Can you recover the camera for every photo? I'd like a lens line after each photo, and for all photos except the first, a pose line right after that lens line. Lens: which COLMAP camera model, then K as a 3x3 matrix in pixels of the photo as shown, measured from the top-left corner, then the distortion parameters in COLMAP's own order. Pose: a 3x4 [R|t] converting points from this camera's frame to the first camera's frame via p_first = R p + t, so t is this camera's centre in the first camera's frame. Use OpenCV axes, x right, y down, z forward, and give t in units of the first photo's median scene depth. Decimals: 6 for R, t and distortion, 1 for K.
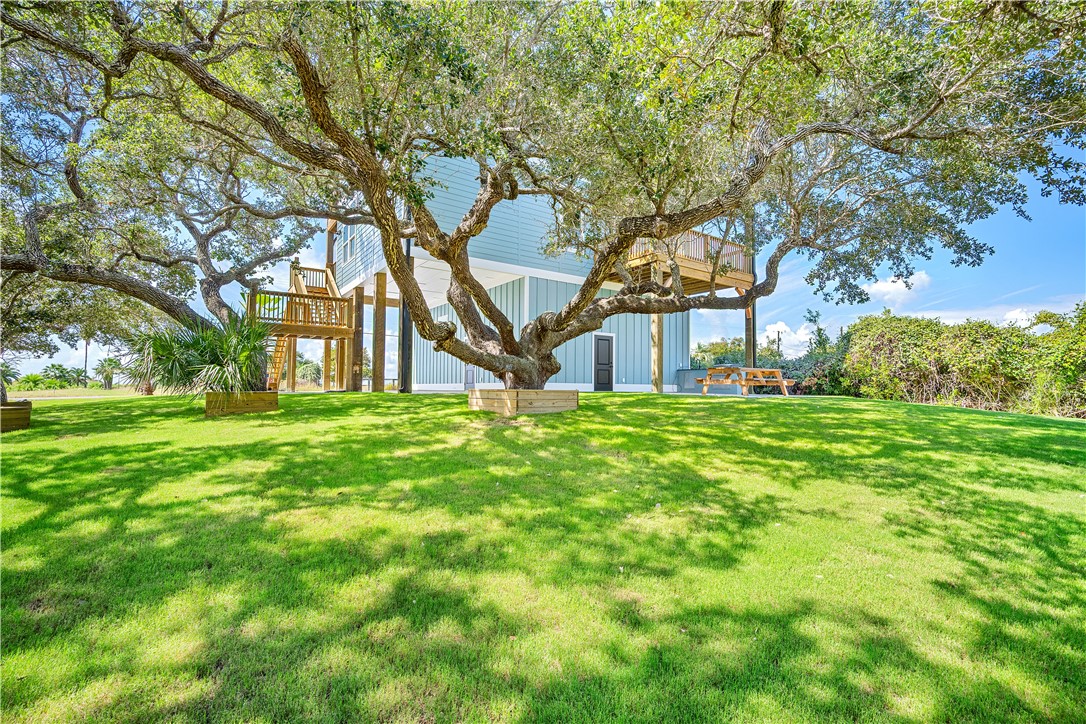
lens RADIAL K [[493.6, 0, 543.0], [0, 493.6, 362.0], [0, 0, 1]] dist [-0.000813, -0.000149]
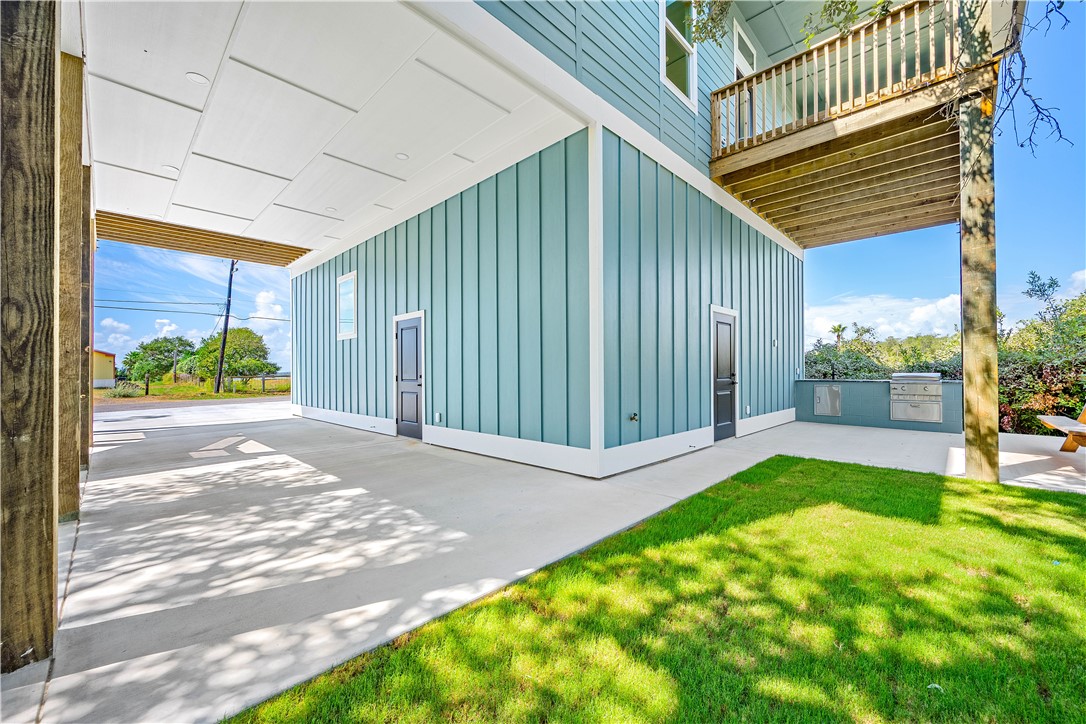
lens RADIAL K [[429.9, 0, 546.1], [0, 429.9, 368.3], [0, 0, 1]] dist [-0.000266, -0.000035]
pose [[0.982768, -0.015324, 0.184206, -0.101406], [0.006802, 0.998881, 0.046806, -0.023678], [-0.184717, -0.044747, 0.981773, 0.617059]]
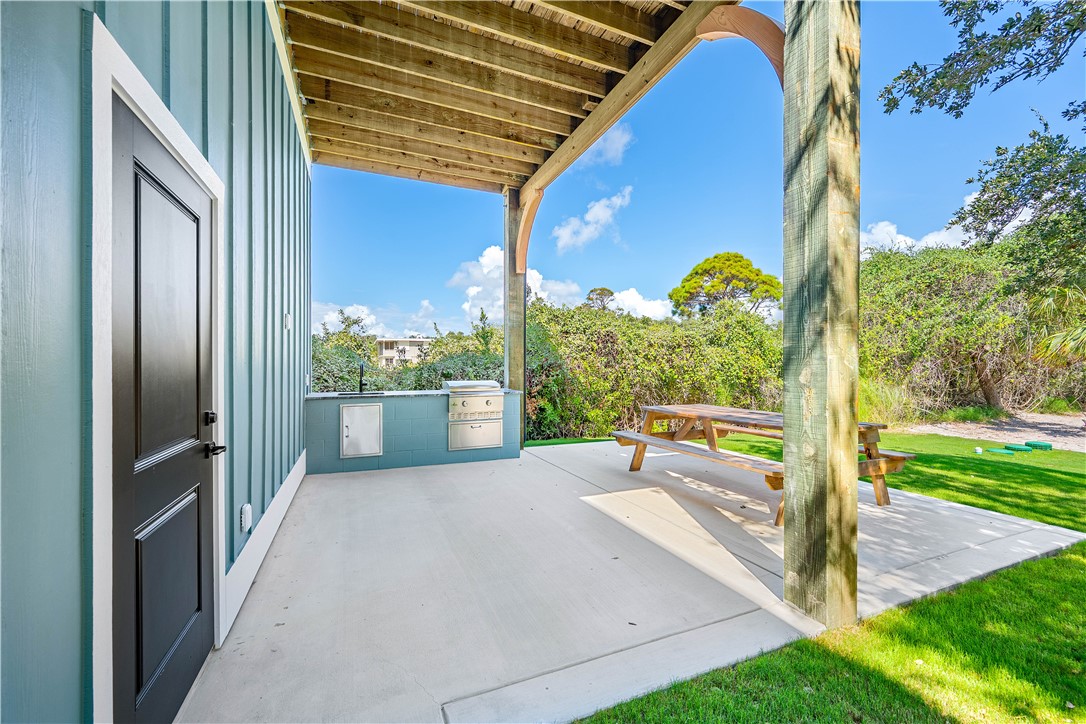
lens RADIAL K [[439.1, 0, 556.4], [0, 439.1, 363.8], [0, 0, 1]] dist [-0.000618, -0.000041]
pose [[0.192431, -0.010775, 0.981251, 0.043068], [-0.048339, 0.998622, 0.020445, -0.018448], [-0.980119, -0.051367, 0.191645, 0.855038]]
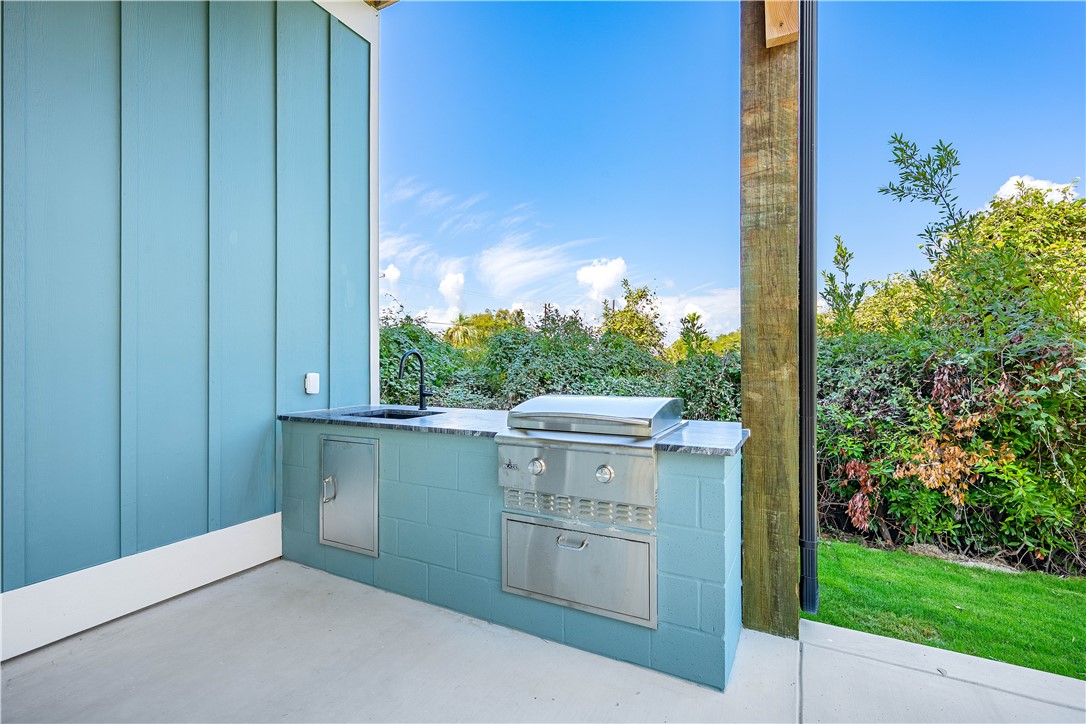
lens RADIAL K [[493.6, 0, 543.0], [0, 493.6, 362.0], [0, 0, 1]] dist [-0.000813, -0.000149]
pose [[0.891742, -0.016979, 0.452226, 0.282927], [-0.007524, 0.998602, 0.052328, -0.011825], [-0.452482, -0.050065, 0.890367, 0.872208]]
